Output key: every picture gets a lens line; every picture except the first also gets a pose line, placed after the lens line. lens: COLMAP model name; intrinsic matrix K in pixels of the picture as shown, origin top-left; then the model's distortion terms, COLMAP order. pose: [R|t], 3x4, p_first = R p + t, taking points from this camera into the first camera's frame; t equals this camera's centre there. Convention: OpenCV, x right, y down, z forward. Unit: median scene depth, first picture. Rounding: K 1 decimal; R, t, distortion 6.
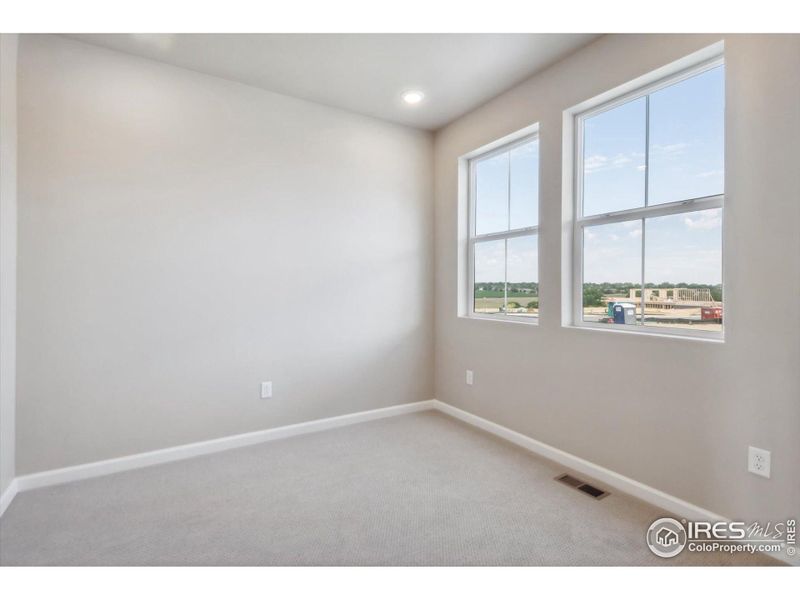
lens RADIAL K [[372.2, 0, 400.0], [0, 372.2, 300.0], [0, 0, 1]] dist [0.018885, -0.001143]
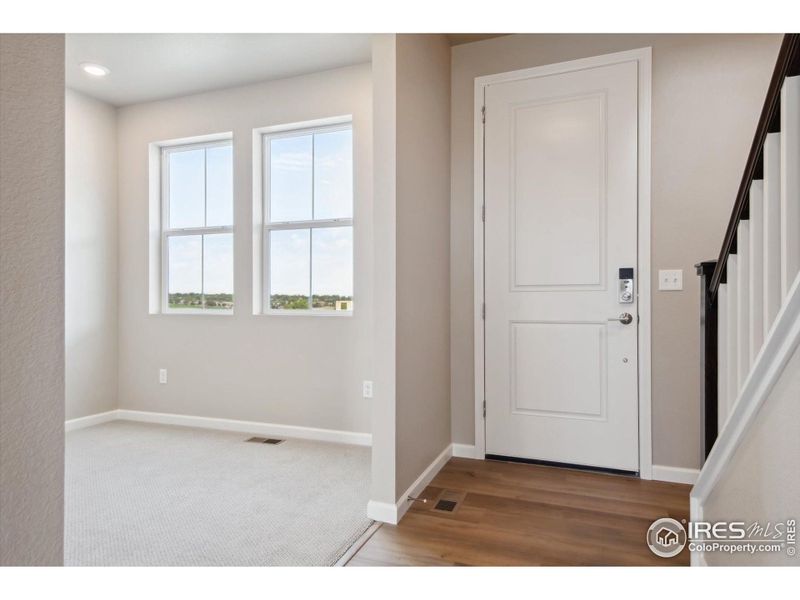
lens RADIAL K [[565.7, 0, 400.0], [0, 565.7, 300.0], [0, 0, 1]] dist [0.048891, -0.002687]
pose [[0.814636, 0.016969, 0.579724, -0.165989], [0.015027, 0.998619, -0.050346, 0.094730], [-0.579778, 0.049725, 0.813256, -0.537551]]
